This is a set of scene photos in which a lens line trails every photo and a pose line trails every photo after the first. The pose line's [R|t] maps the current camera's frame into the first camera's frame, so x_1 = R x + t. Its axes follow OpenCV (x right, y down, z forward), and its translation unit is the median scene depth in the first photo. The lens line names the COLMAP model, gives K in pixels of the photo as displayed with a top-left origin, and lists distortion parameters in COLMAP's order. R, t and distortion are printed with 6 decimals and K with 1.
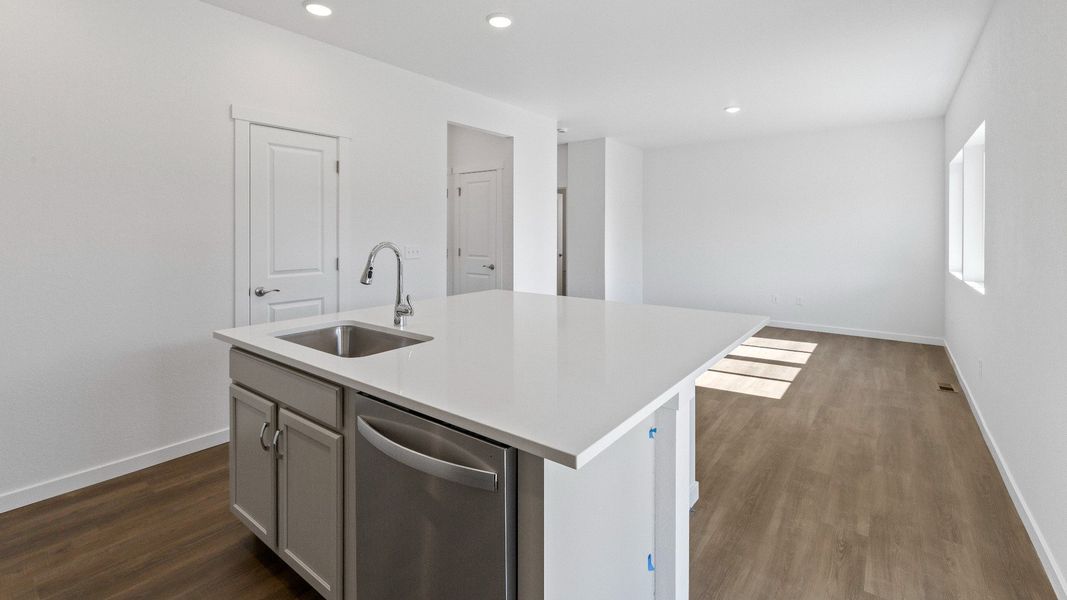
lens RADIAL K [[462.6, 0, 542.7], [0, 462.6, 245.6], [0, 0, 1]] dist [0.002208, -0.001311]
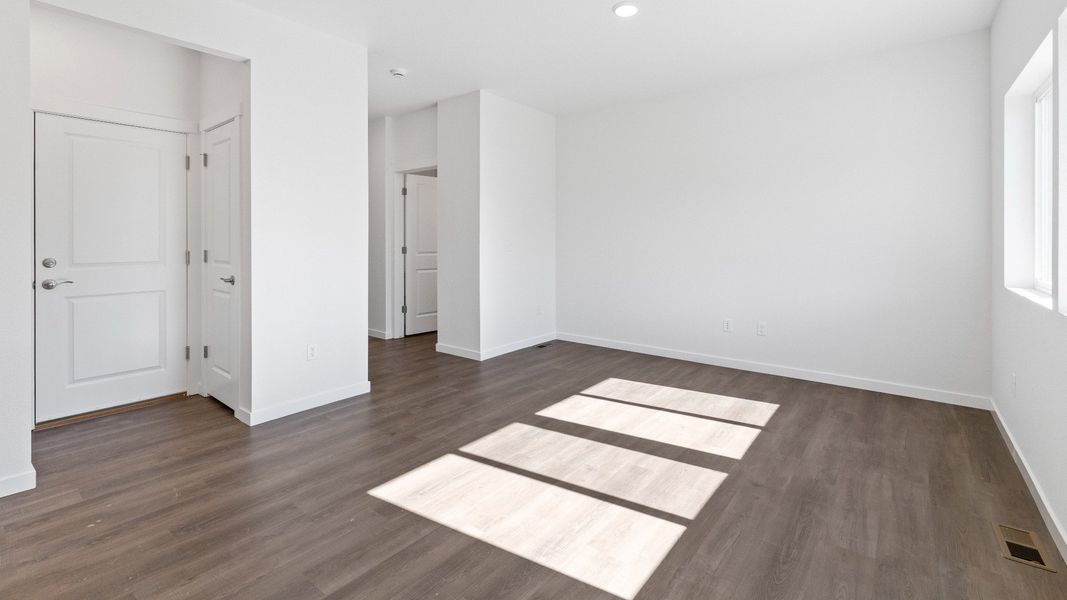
lens RADIAL K [[462.6, 0, 544.9], [0, 462.6, 254.6], [0, 0, 1]] dist [0.002208, -0.001311]
pose [[0.999905, -0.003009, -0.013449, 0.304532], [0.003032, 0.999994, 0.001711, 0.012751], [0.013444, -0.001751, 0.999908, 0.401420]]
